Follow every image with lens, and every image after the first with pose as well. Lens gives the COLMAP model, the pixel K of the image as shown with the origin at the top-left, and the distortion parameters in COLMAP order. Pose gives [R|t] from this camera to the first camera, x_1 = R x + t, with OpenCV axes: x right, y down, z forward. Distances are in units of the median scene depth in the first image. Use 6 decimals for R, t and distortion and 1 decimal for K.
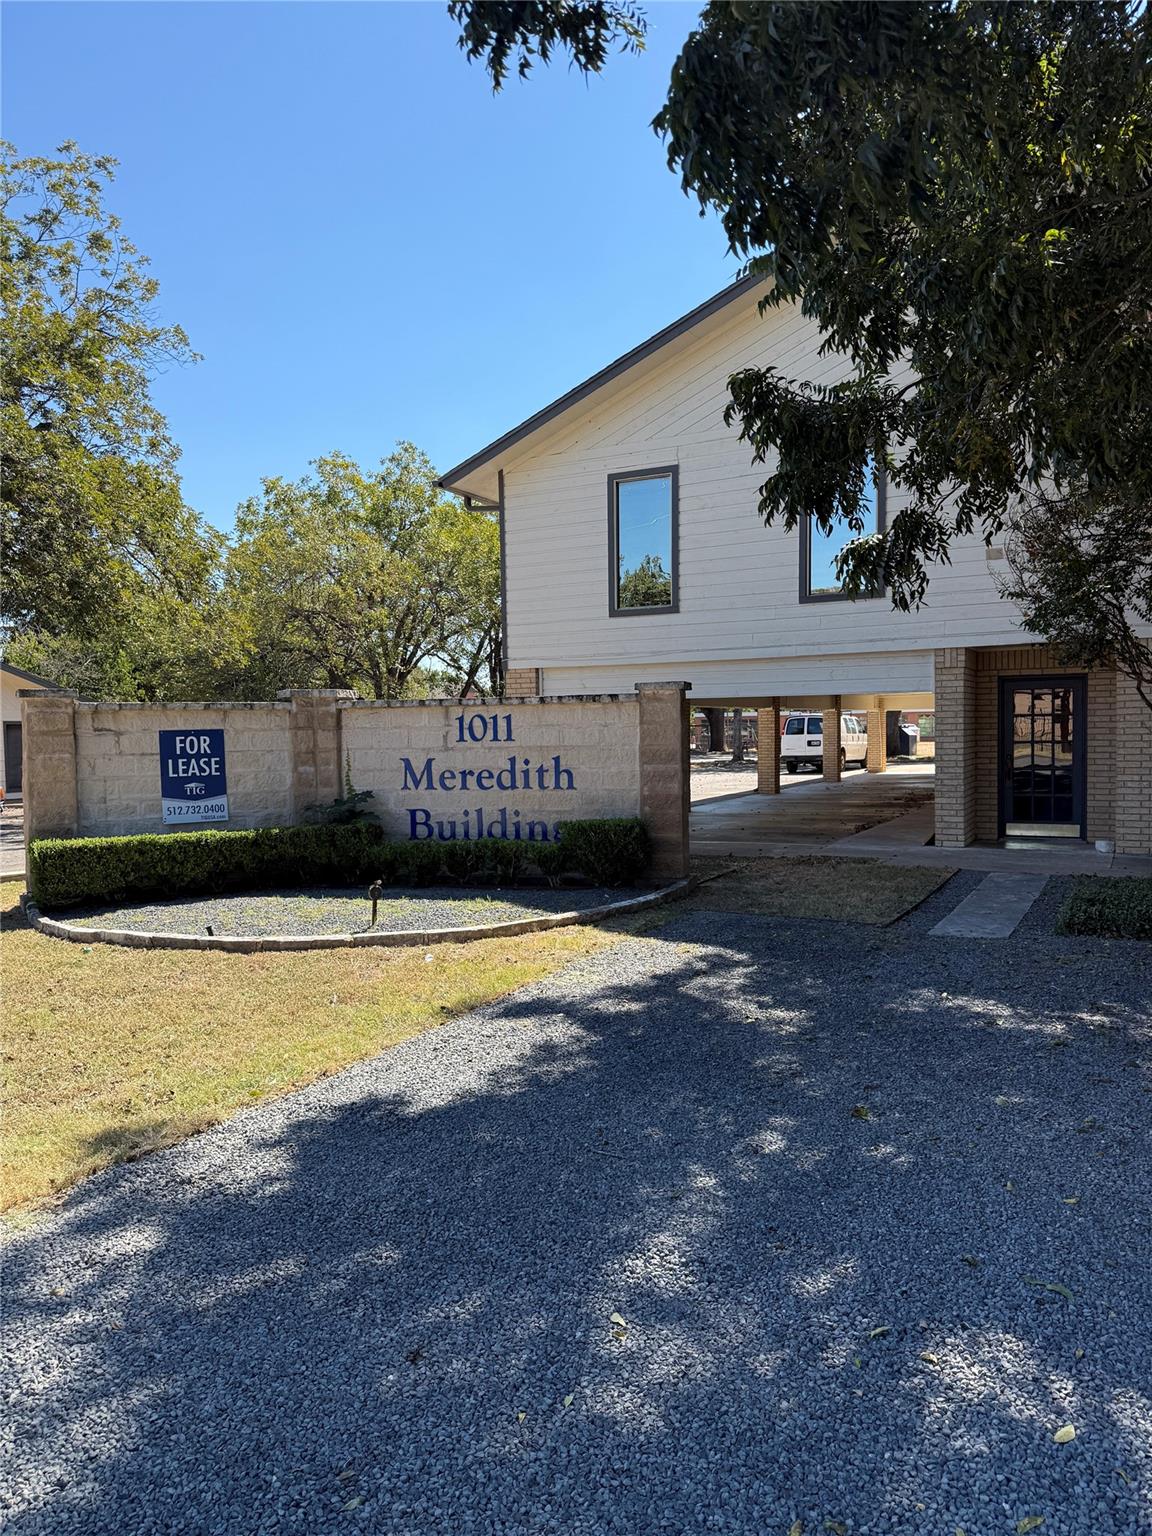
lens RADIAL K [[1072.0, 0, 576.0], [0, 1072.0, 768.0], [0, 0, 1]] dist [0.050057, -0.001522]
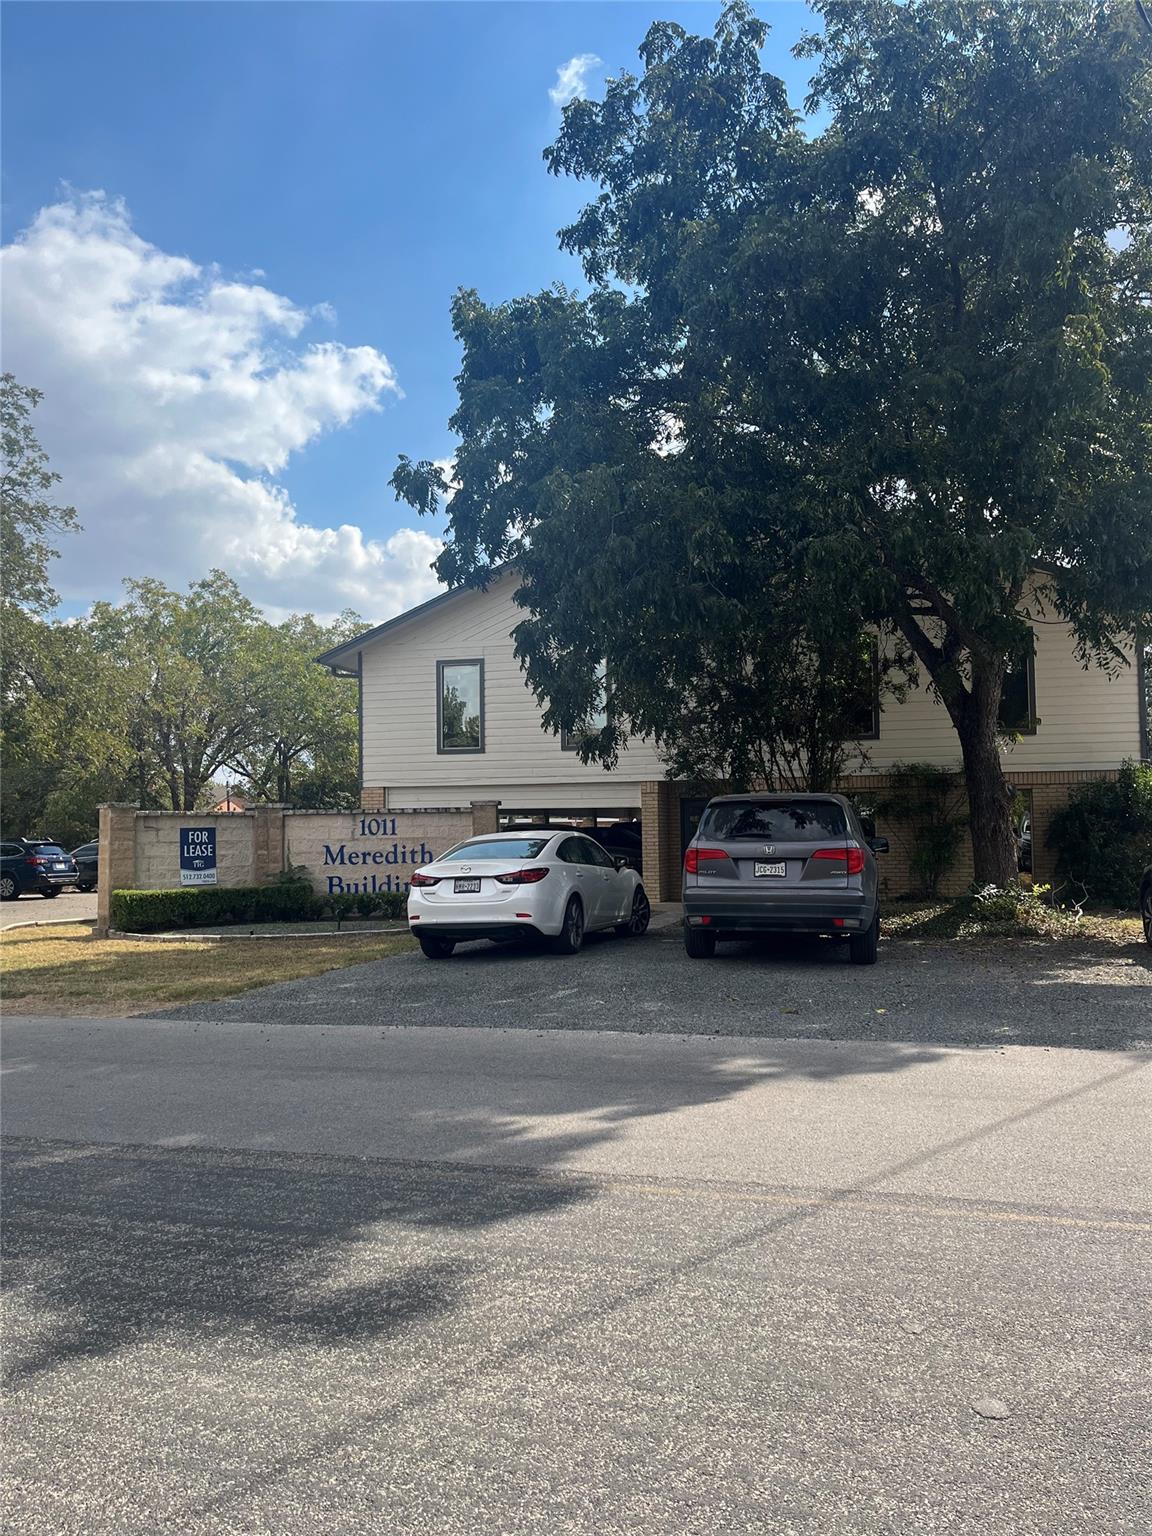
lens RADIAL K [[1162.6, 0, 576.0], [0, 1162.6, 768.0], [0, 0, 1]] dist [-0.000865, -0.000570]
pose [[0.977853, 0.014208, 0.208809, -0.162072], [0.006265, 0.995259, -0.097056, 0.048897], [-0.209198, 0.096214, 0.973129, -0.835800]]
